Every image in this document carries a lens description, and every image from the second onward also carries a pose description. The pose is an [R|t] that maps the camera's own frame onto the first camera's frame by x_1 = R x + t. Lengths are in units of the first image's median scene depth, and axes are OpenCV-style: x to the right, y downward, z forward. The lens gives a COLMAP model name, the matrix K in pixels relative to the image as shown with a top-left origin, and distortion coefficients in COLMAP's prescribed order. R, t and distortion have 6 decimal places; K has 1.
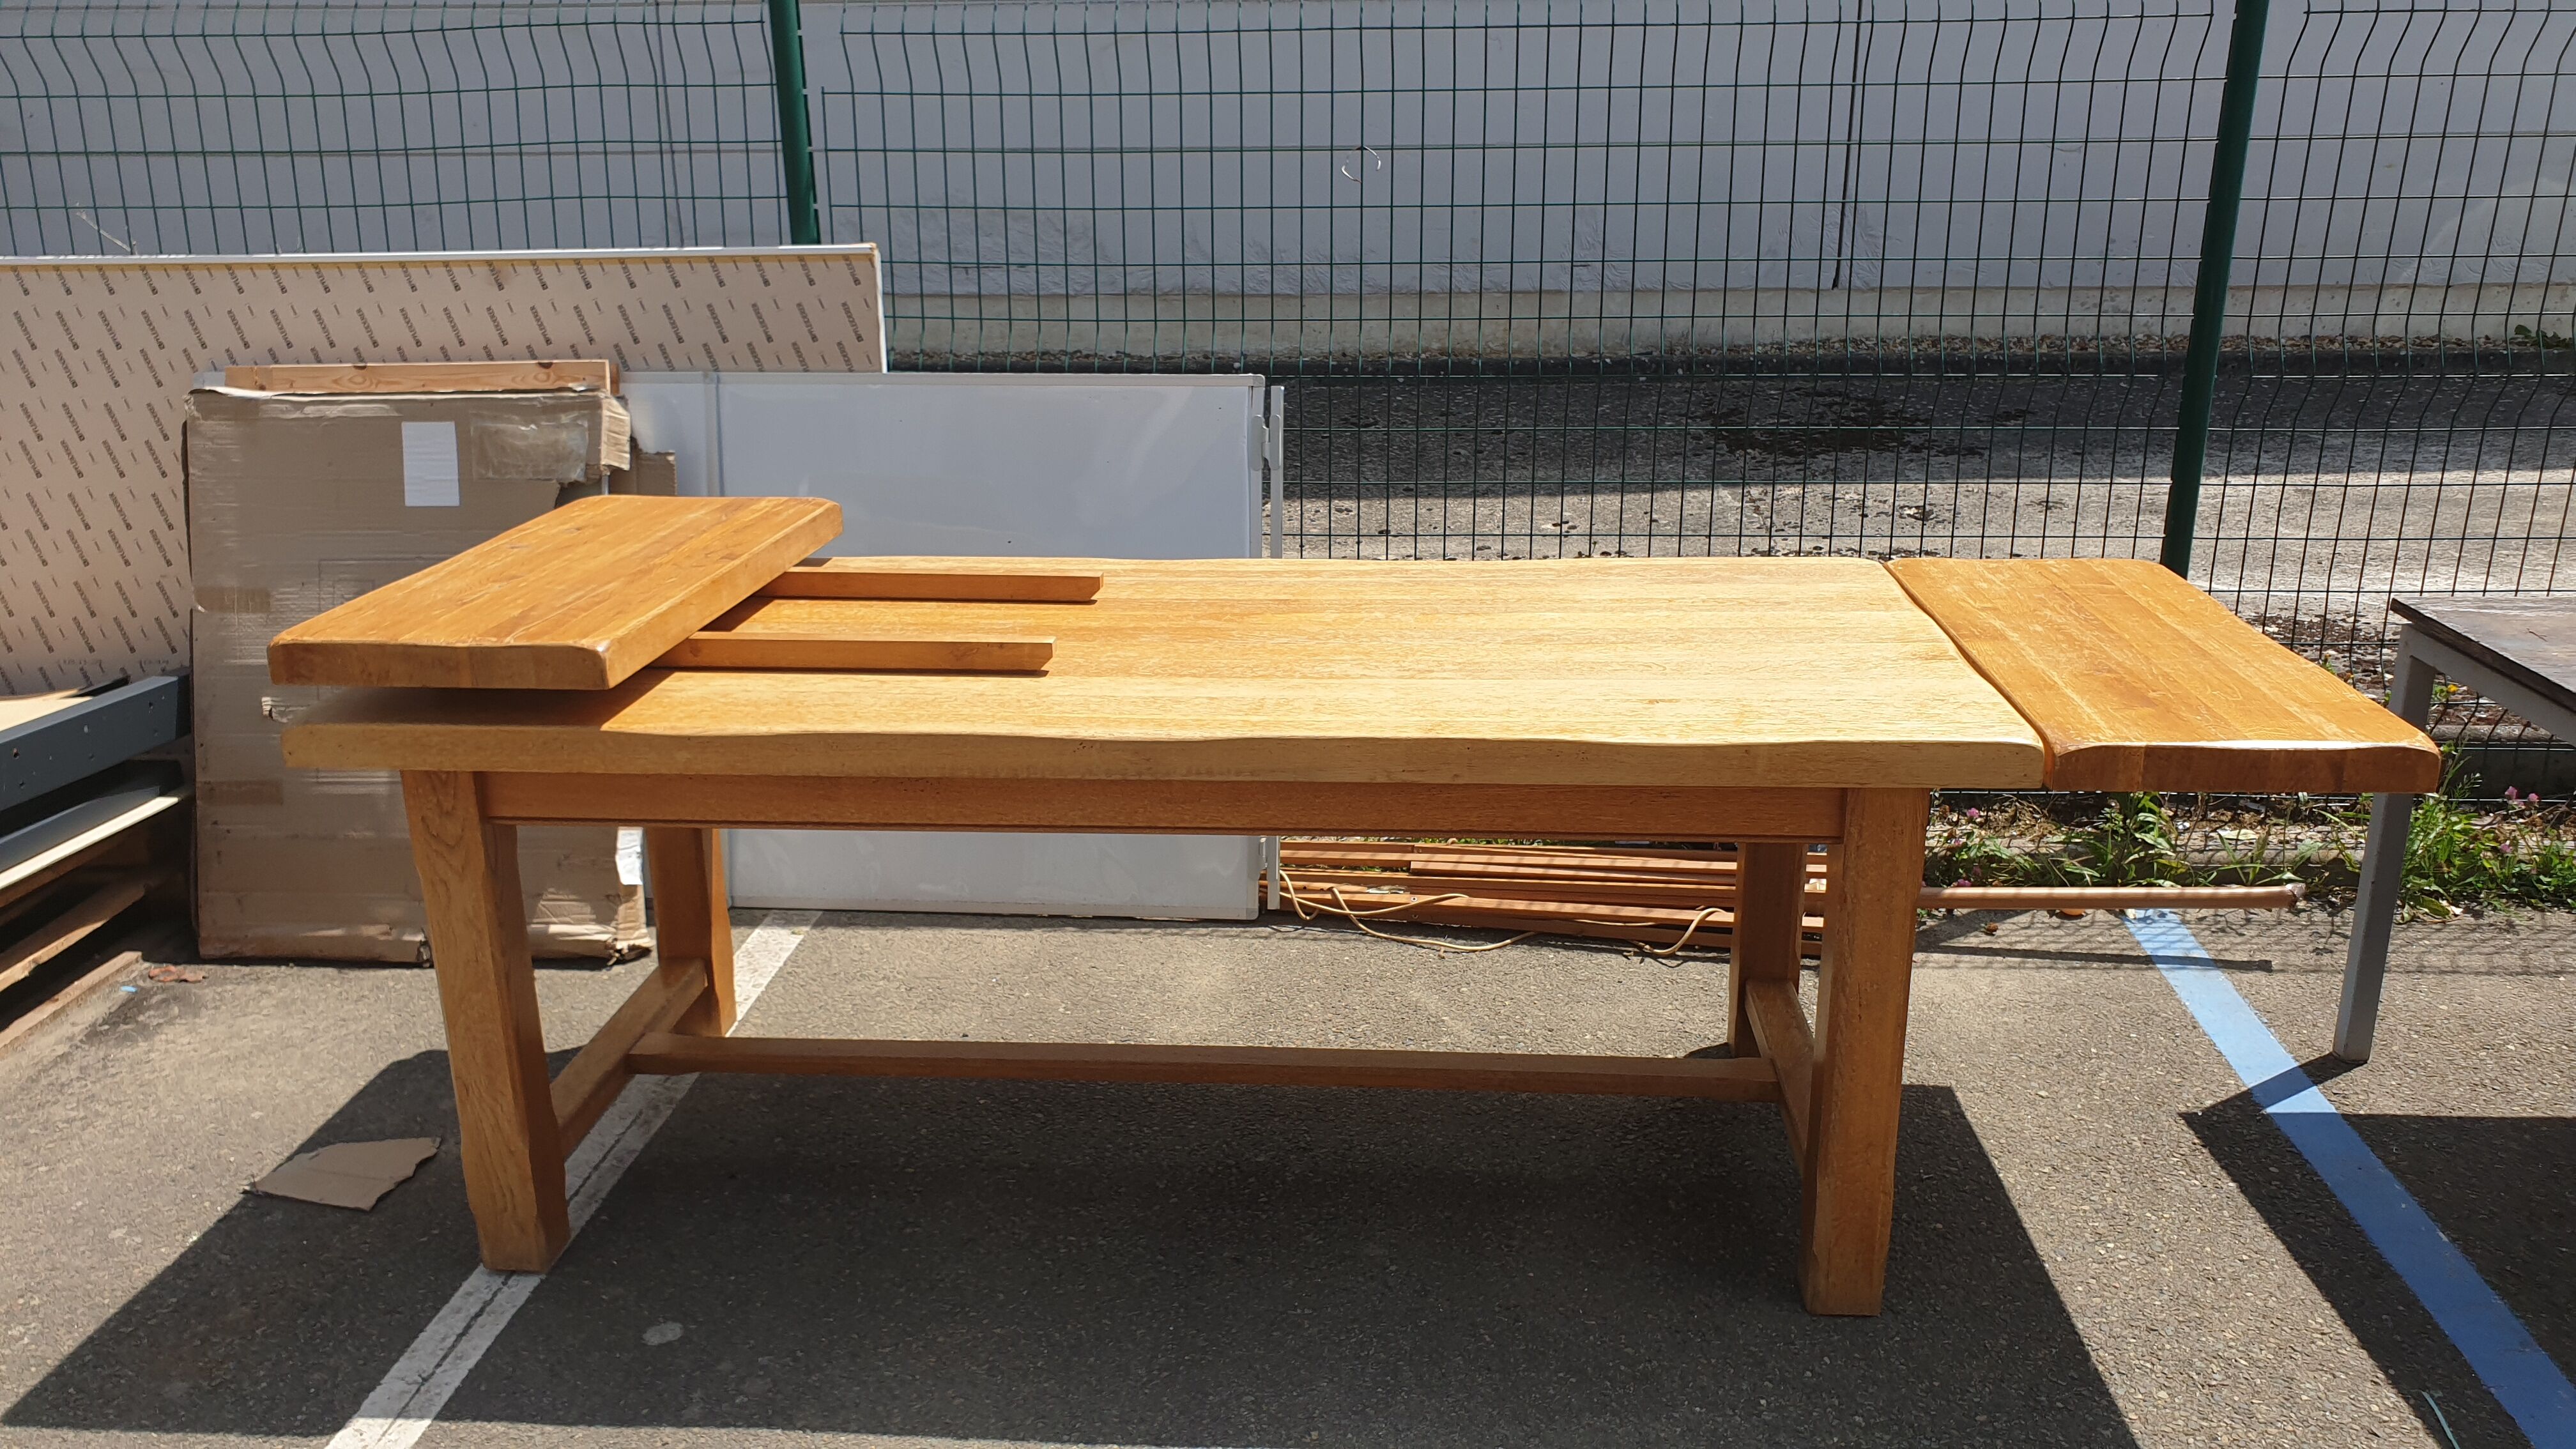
lens RADIAL K [[2036.0, 0, 1282.5], [0, 2036.0, 728.0], [0, 0, 1]] dist [0.021176, -0.000434]
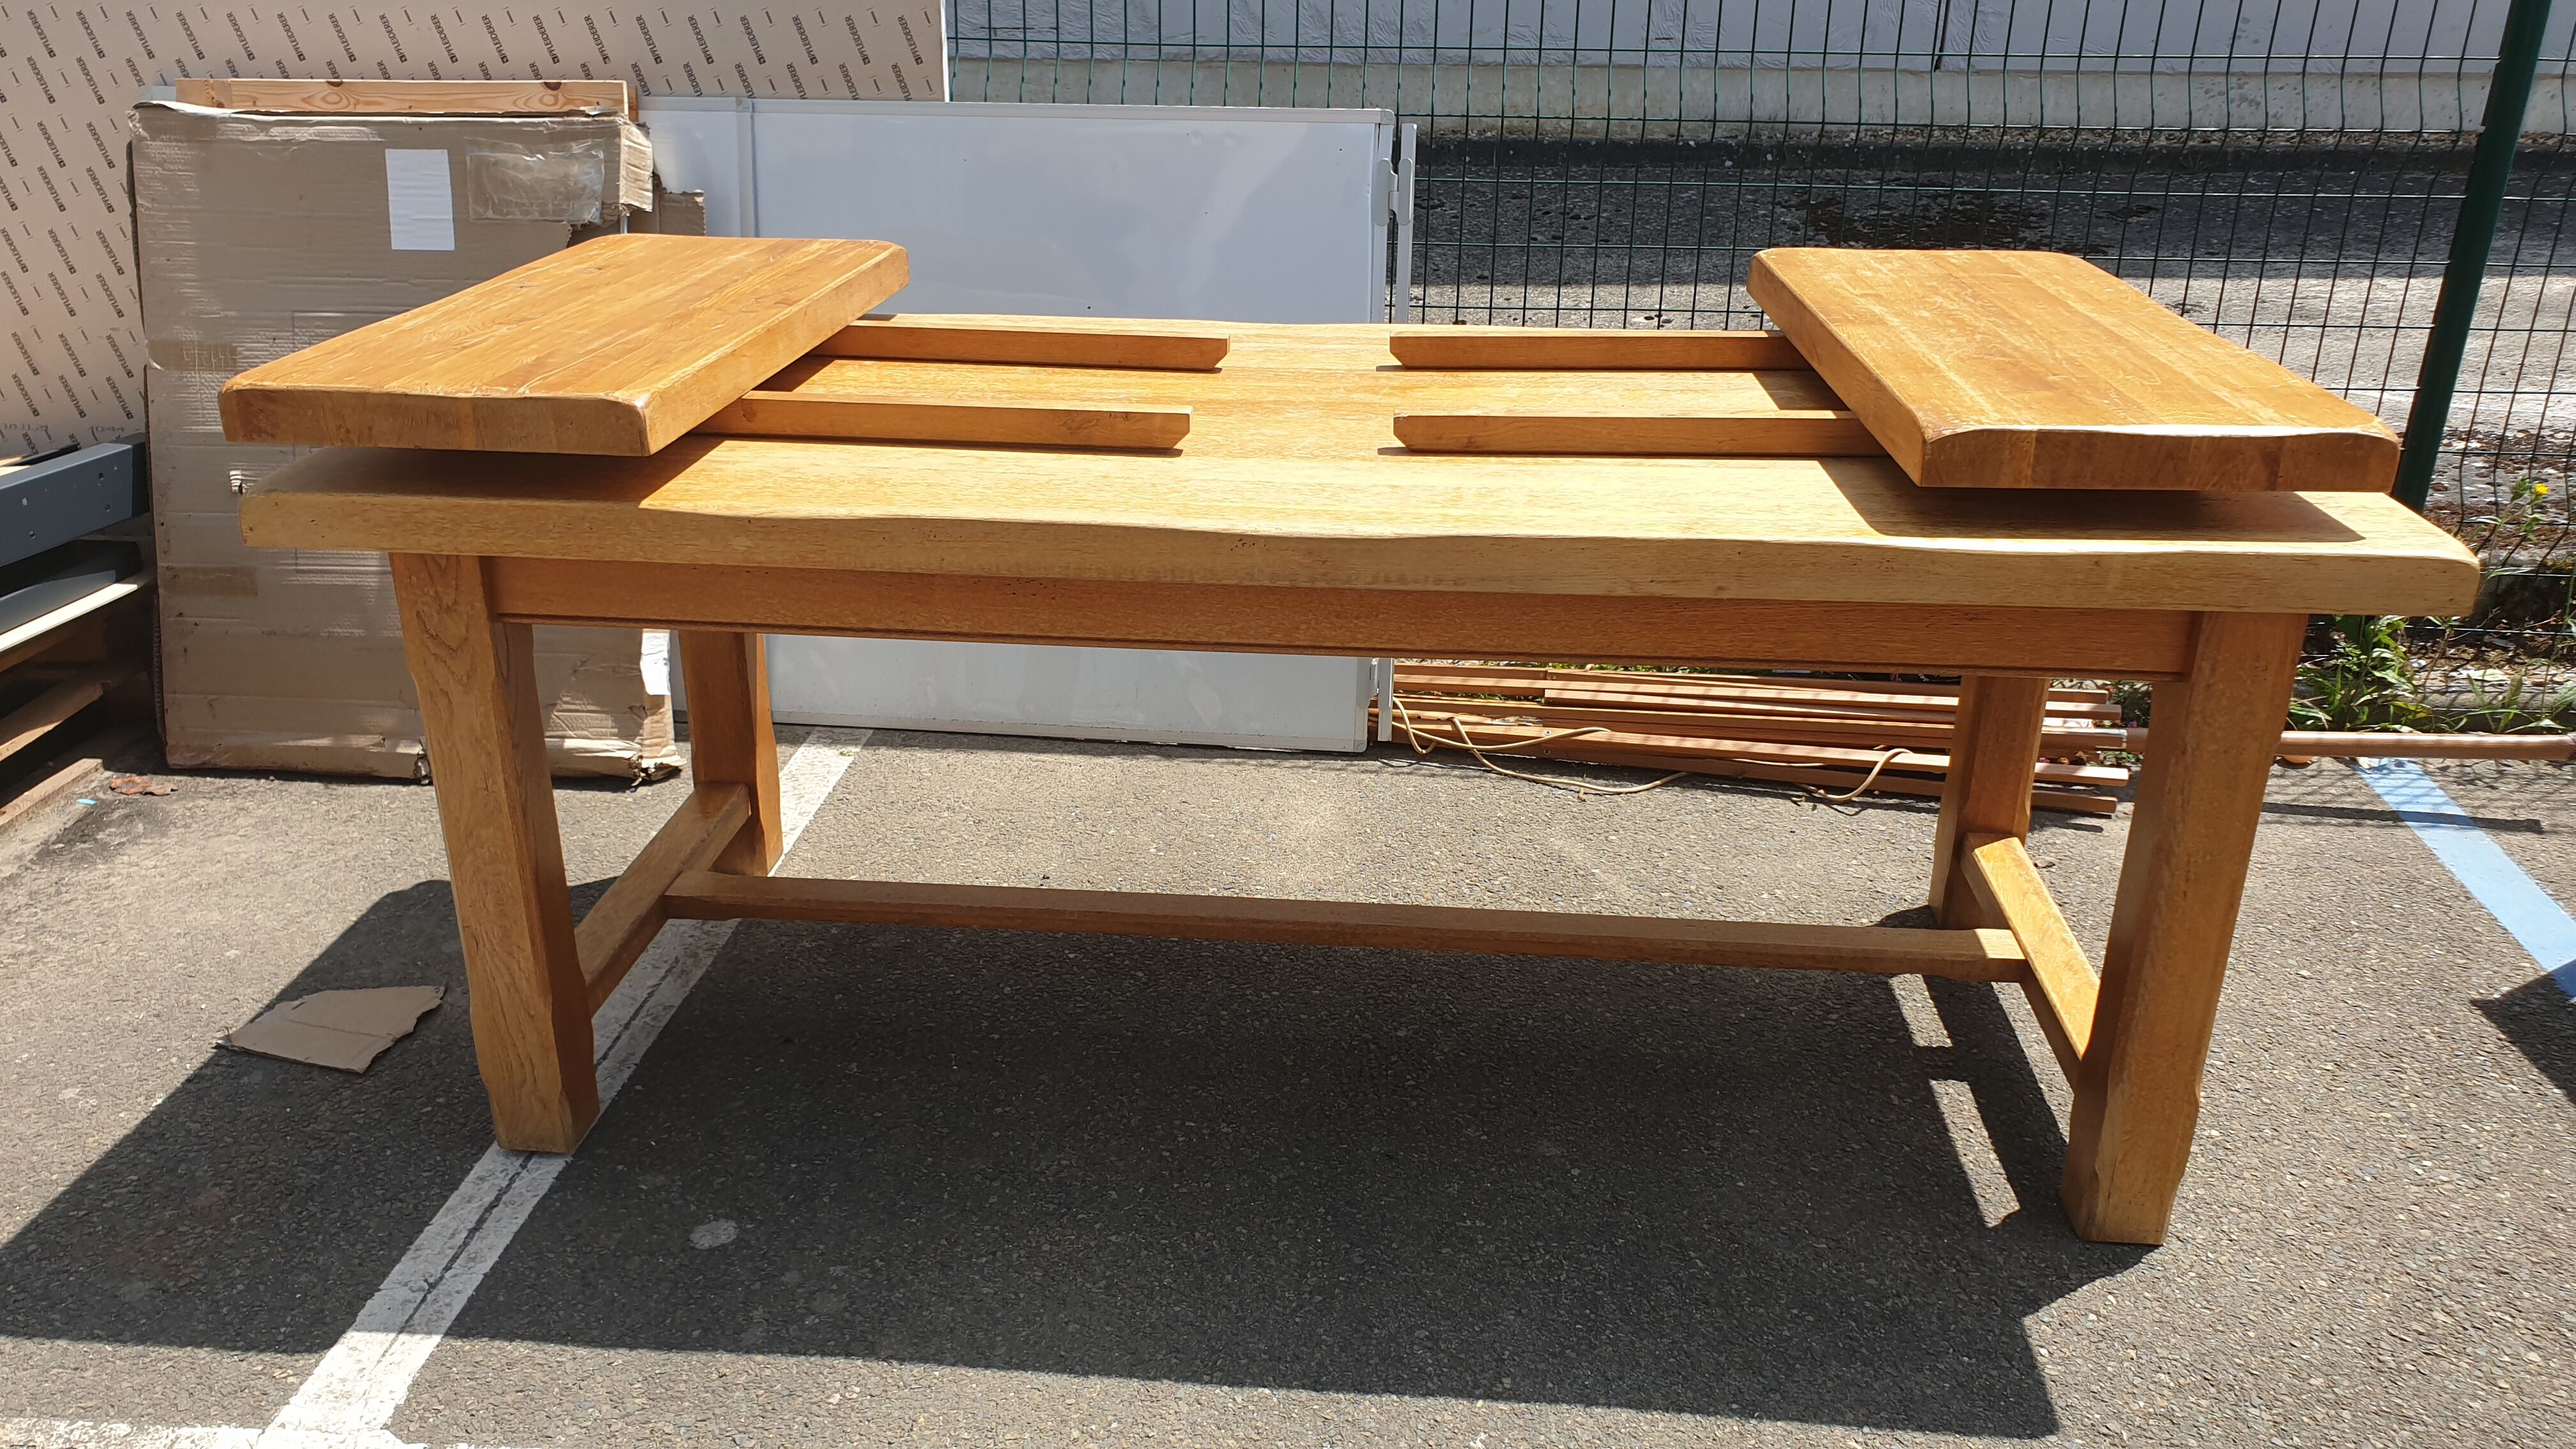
lens RADIAL K [[2036.0, 0, 1270.0], [0, 2036.0, 725.8], [0, 0, 1]] dist [0.021176, -0.000434]
pose [[0.999783, 0.020711, -0.002365, -0.065596], [-0.020417, 0.995777, 0.089508, 0.007333], [0.004209, -0.089440, 0.995983, 0.156148]]
